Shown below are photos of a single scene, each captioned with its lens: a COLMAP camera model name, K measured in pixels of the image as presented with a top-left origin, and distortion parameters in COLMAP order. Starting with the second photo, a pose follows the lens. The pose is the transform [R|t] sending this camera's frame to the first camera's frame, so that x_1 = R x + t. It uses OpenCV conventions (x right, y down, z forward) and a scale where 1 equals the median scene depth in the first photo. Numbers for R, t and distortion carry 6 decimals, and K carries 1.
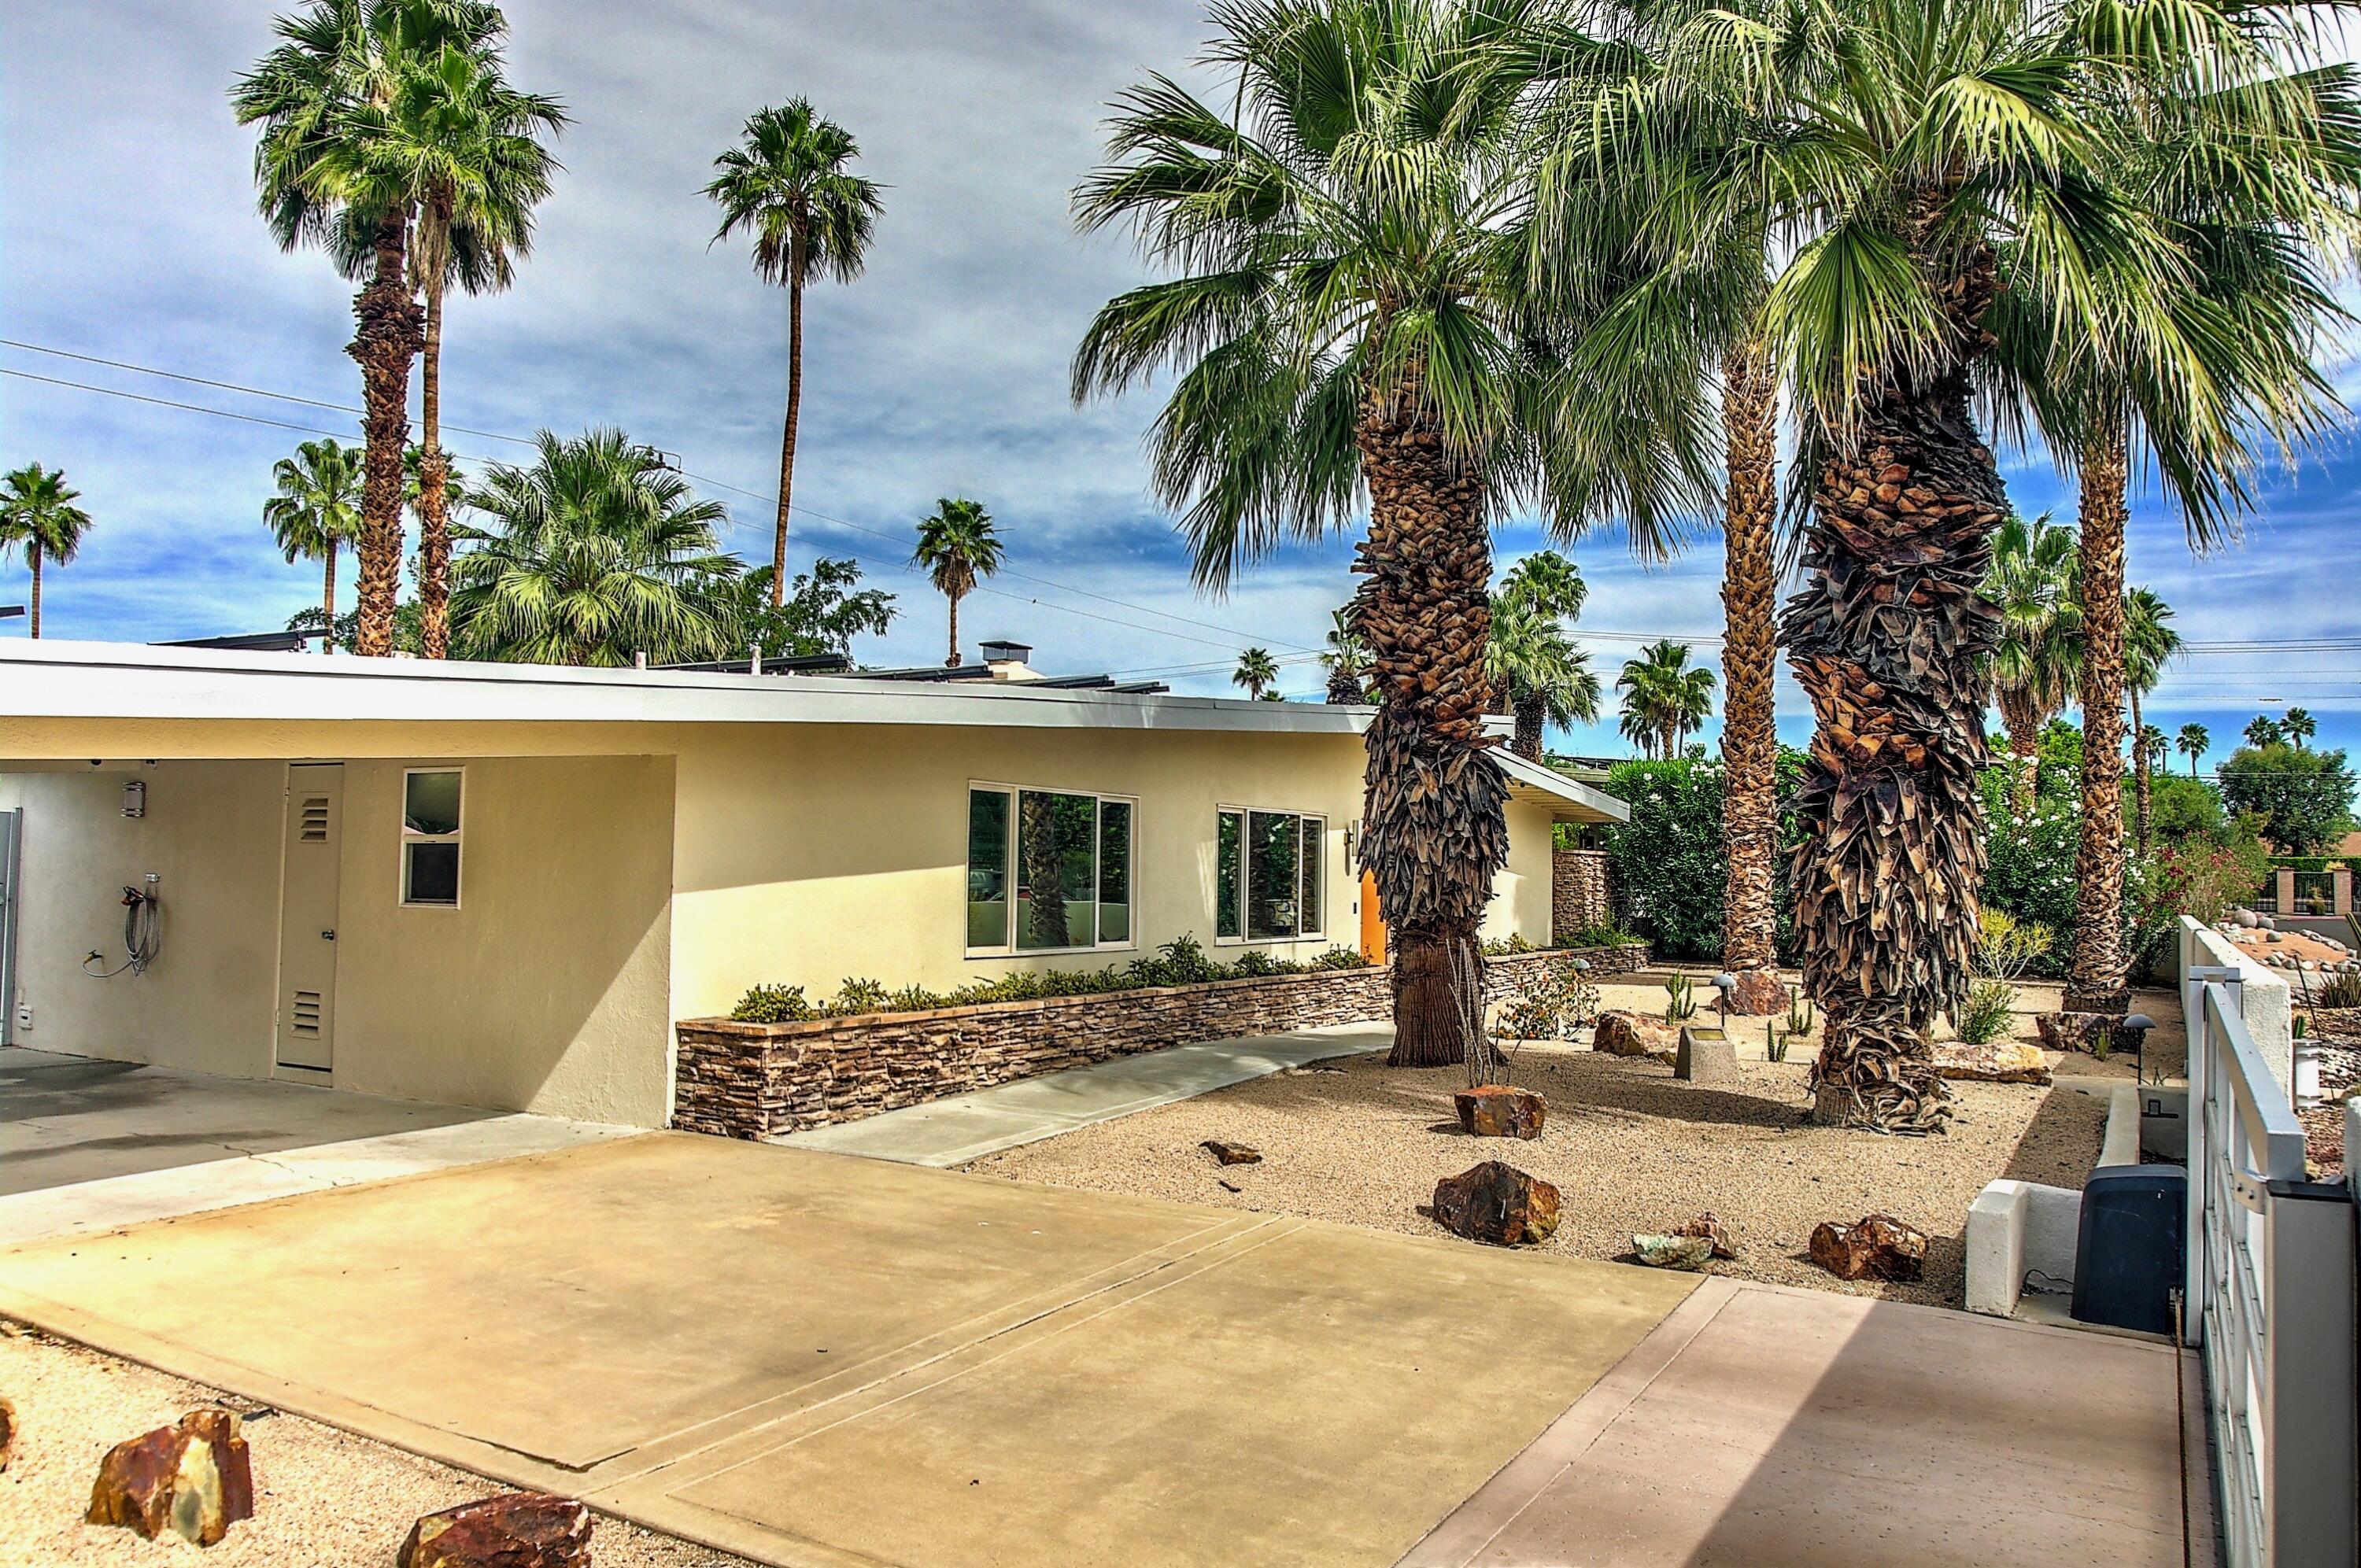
lens RADIAL K [[1771.8, 0, 1153.4], [0, 1771.8, 775.0], [0, 0, 1]] dist [-0.070647, 0.040832]
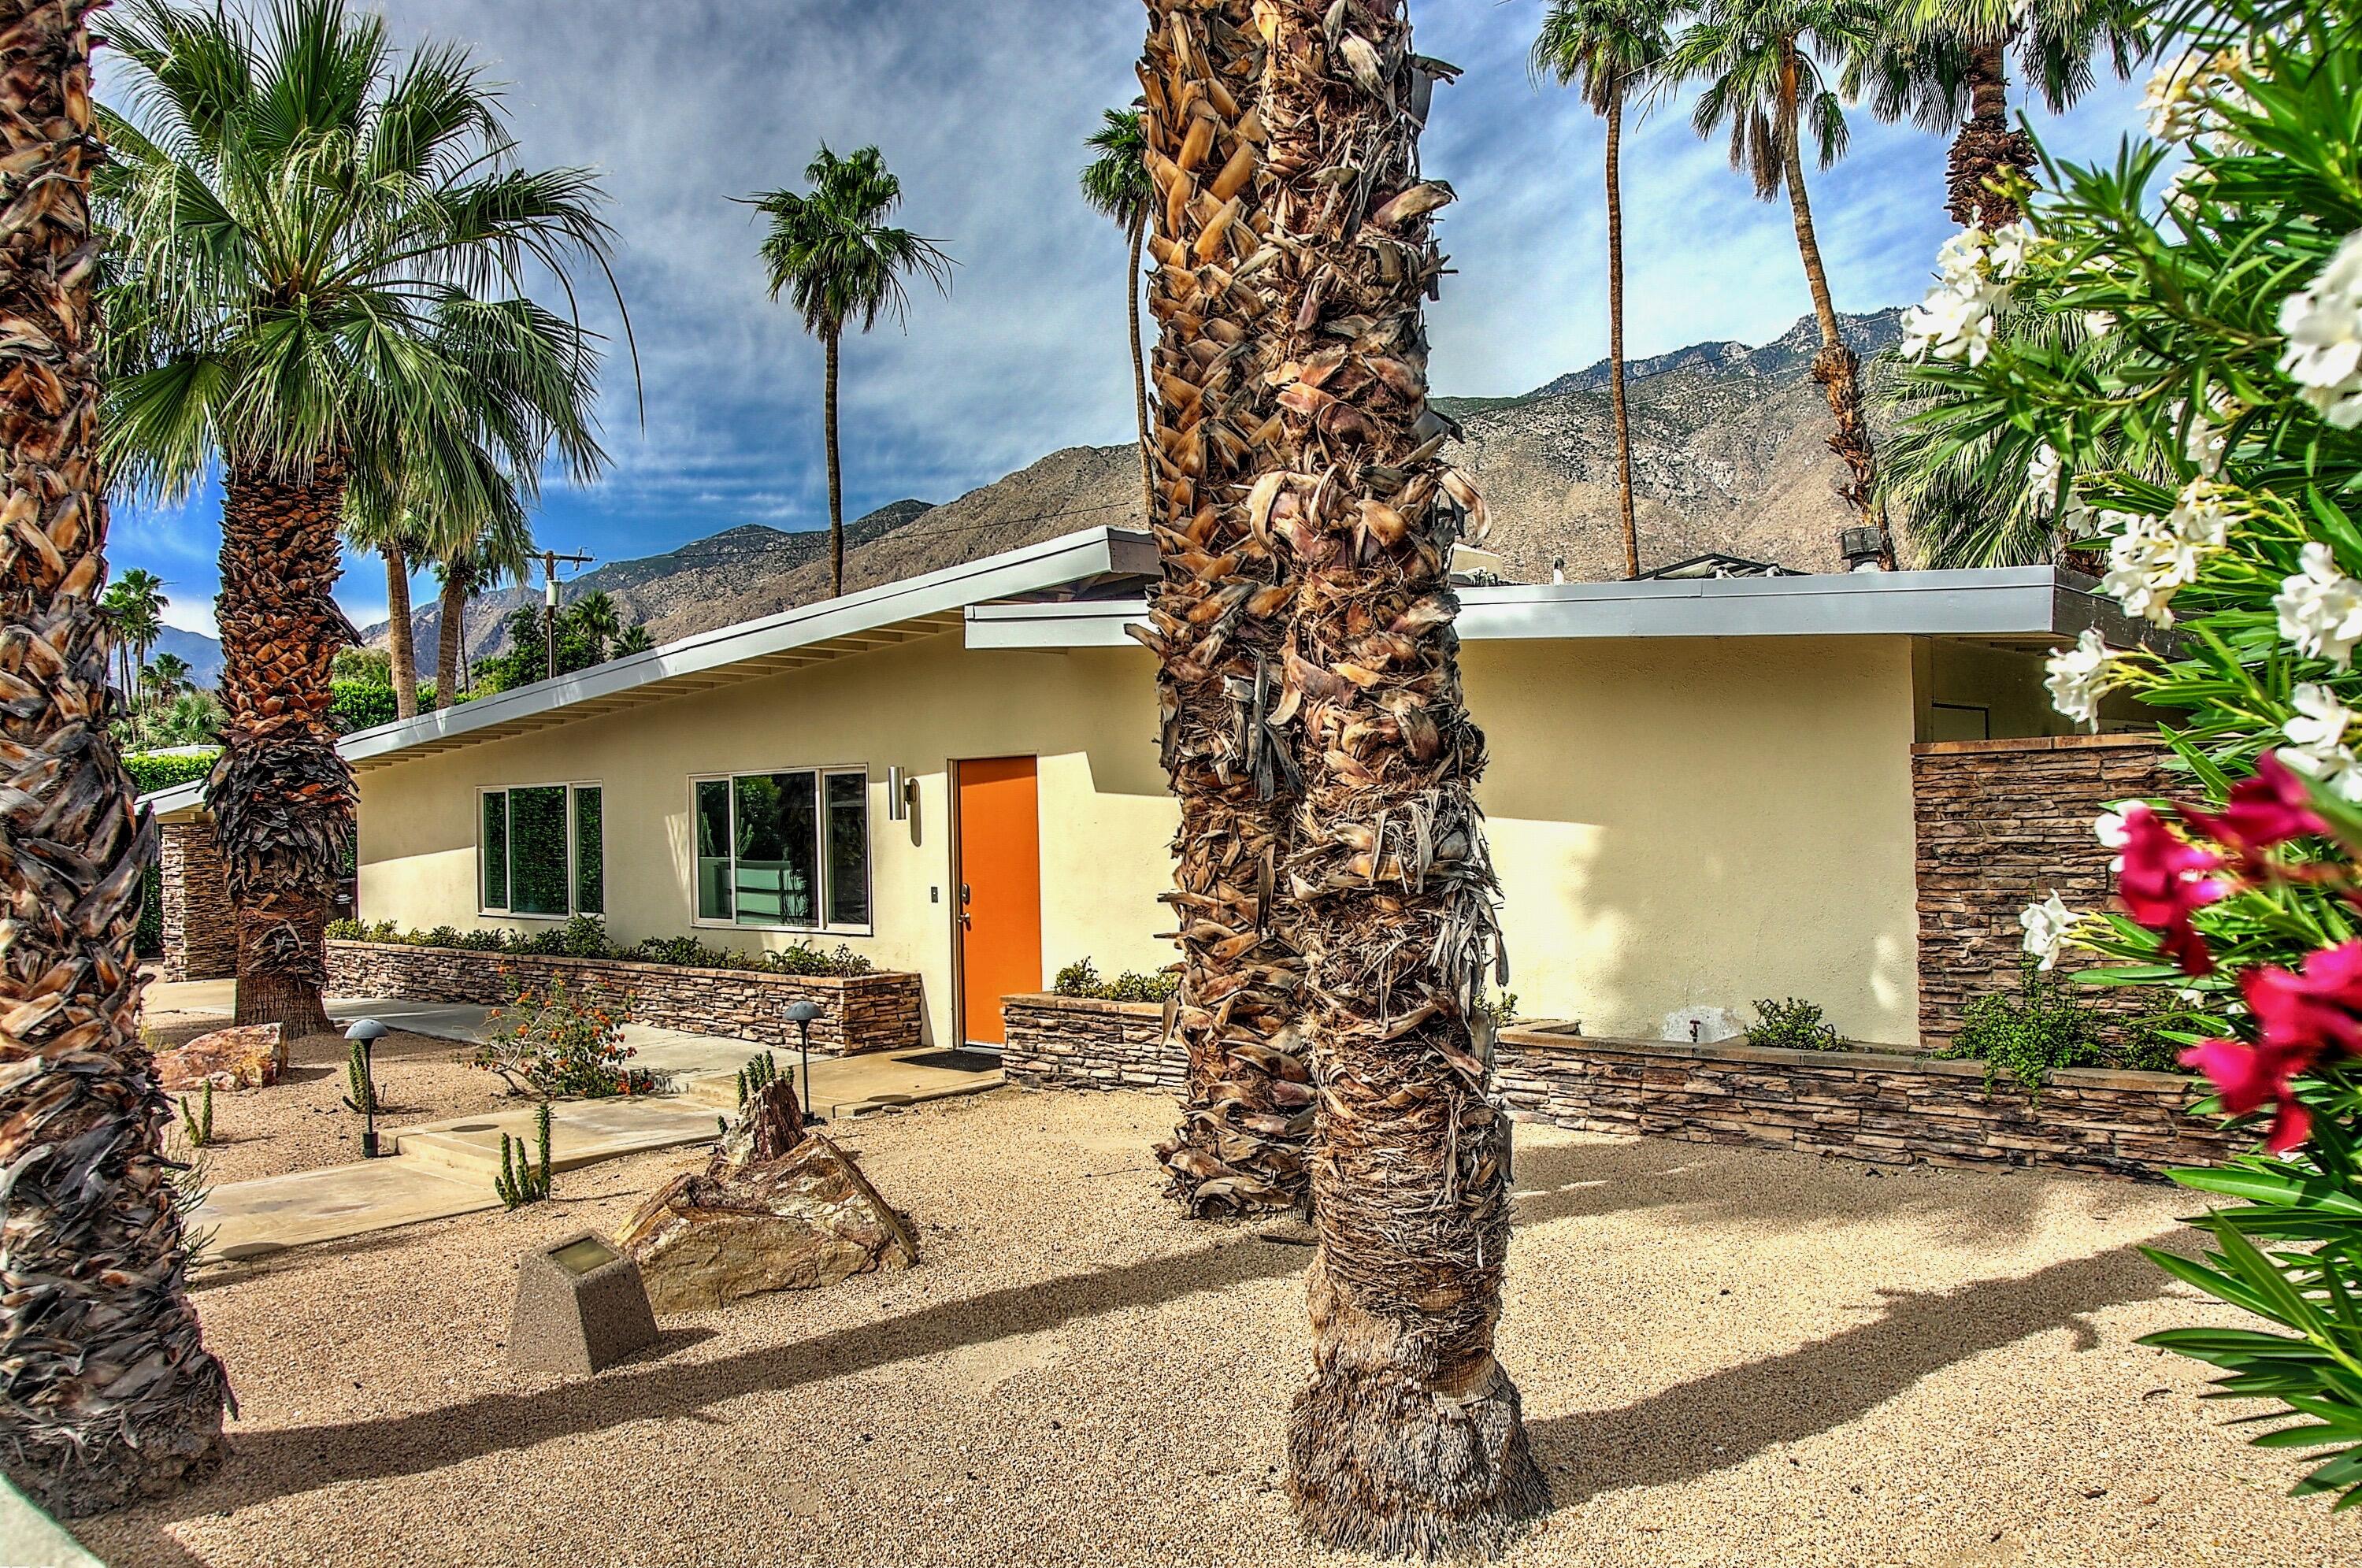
lens RADIAL K [[1772.7, 0, 1160.0], [0, 1772.7, 788.5], [0, 0, 1]] dist [-0.070647, 0.040832]
pose [[-0.221056, -0.020223, -0.975051, 0.939770], [0.079456, 0.996088, -0.038673, 0.084036], [0.972019, -0.086023, -0.218584, 1.532275]]
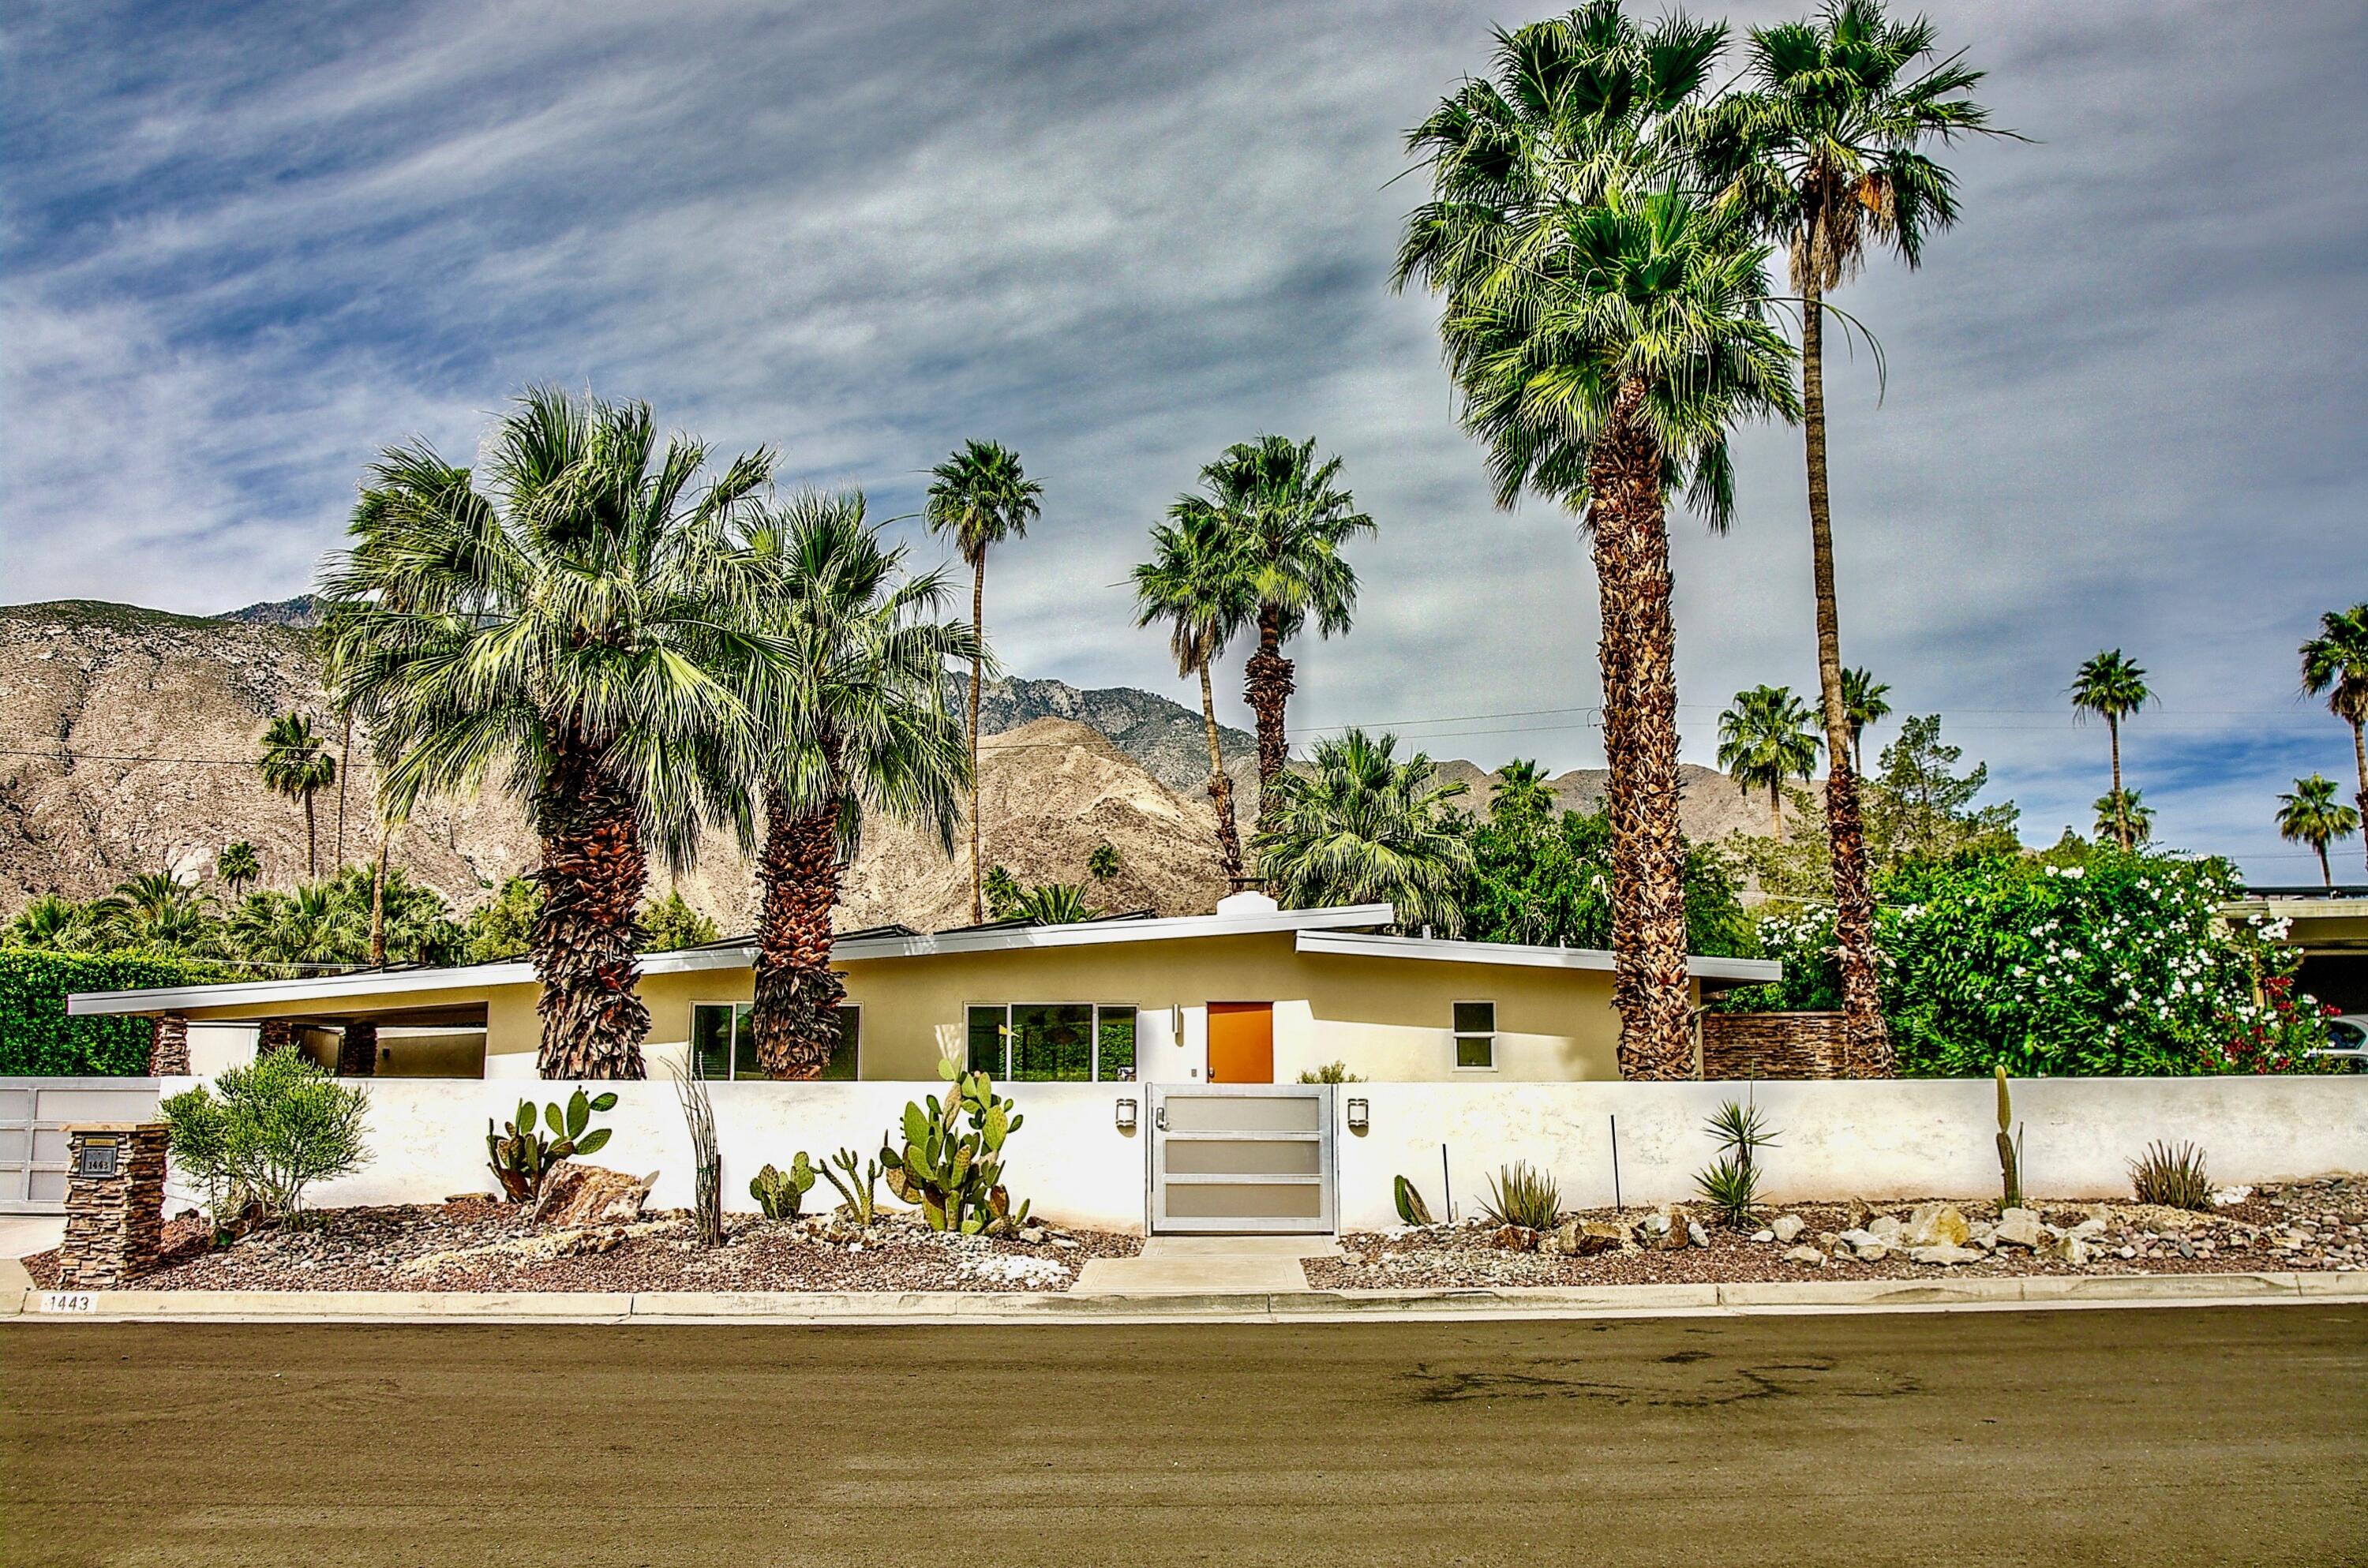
lens RADIAL K [[1777.1, 0, 1156.6], [0, 1777.1, 777.5], [0, 0, 1]] dist [-0.070647, 0.040832]
pose [[0.472860, -0.154875, -0.867420, 1.556671], [0.058341, 0.987775, -0.144560, 0.059437], [0.879204, 0.017750, 0.476115, 0.442036]]
